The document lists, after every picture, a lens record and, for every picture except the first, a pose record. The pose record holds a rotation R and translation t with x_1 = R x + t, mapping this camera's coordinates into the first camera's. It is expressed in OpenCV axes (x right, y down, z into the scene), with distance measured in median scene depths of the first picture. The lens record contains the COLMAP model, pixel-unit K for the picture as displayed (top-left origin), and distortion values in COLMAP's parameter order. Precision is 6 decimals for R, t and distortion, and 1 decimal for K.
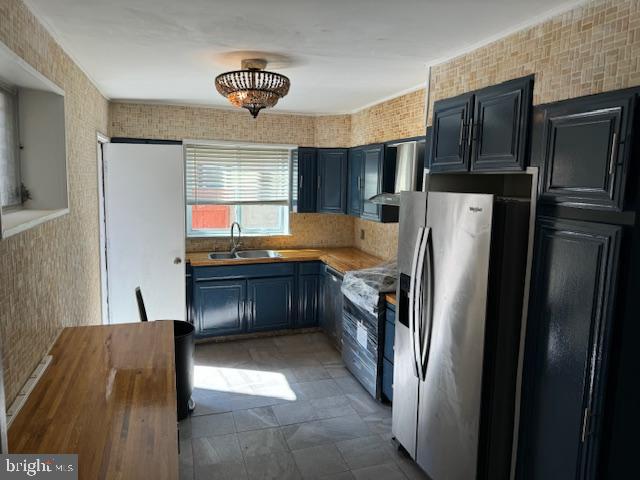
lens RADIAL K [[443.8, 0, 314.3], [0, 443.8, 236.7], [0, 0, 1]] dist [0.008382, -0.000615]
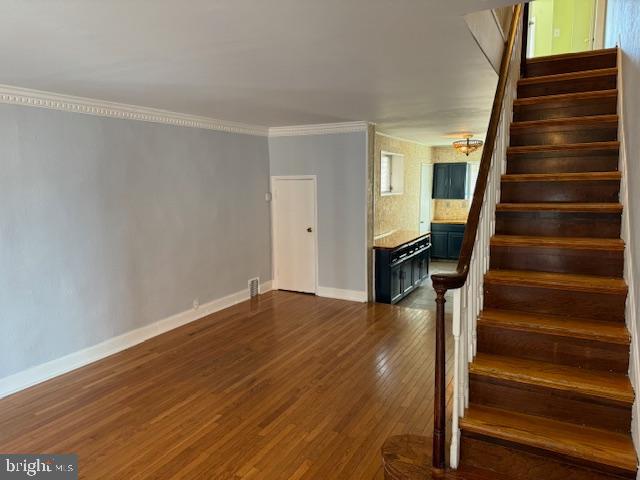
lens RADIAL K [[443.8, 0, 314.3], [0, 443.8, 236.7], [0, 0, 1]] dist [0.008382, -0.000615]
pose [[0.687692, 0.063773, -0.723196, 0.714228], [-0.068774, 0.997377, 0.022553, 0.119957], [0.722738, 0.034227, 0.690274, -0.872880]]
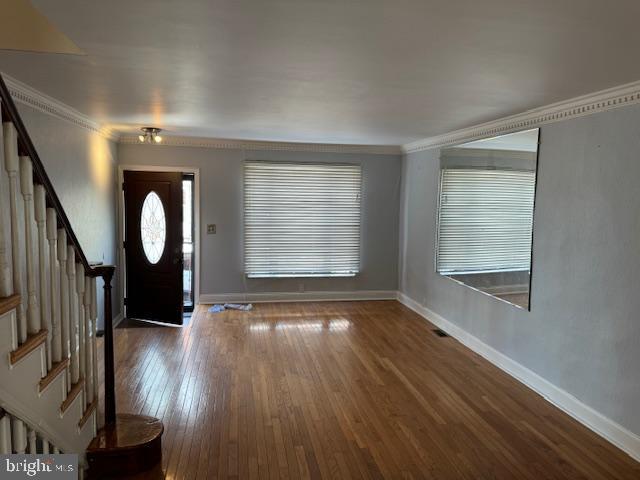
lens RADIAL K [[443.8, 0, 314.3], [0, 443.8, 236.7], [0, 0, 1]] dist [0.008382, -0.000615]
pose [[-0.988973, -0.049104, 0.139715, -1.264351], [-0.017111, 0.974998, 0.221555, -0.312553], [-0.147101, 0.216721, -0.965087, 2.271030]]
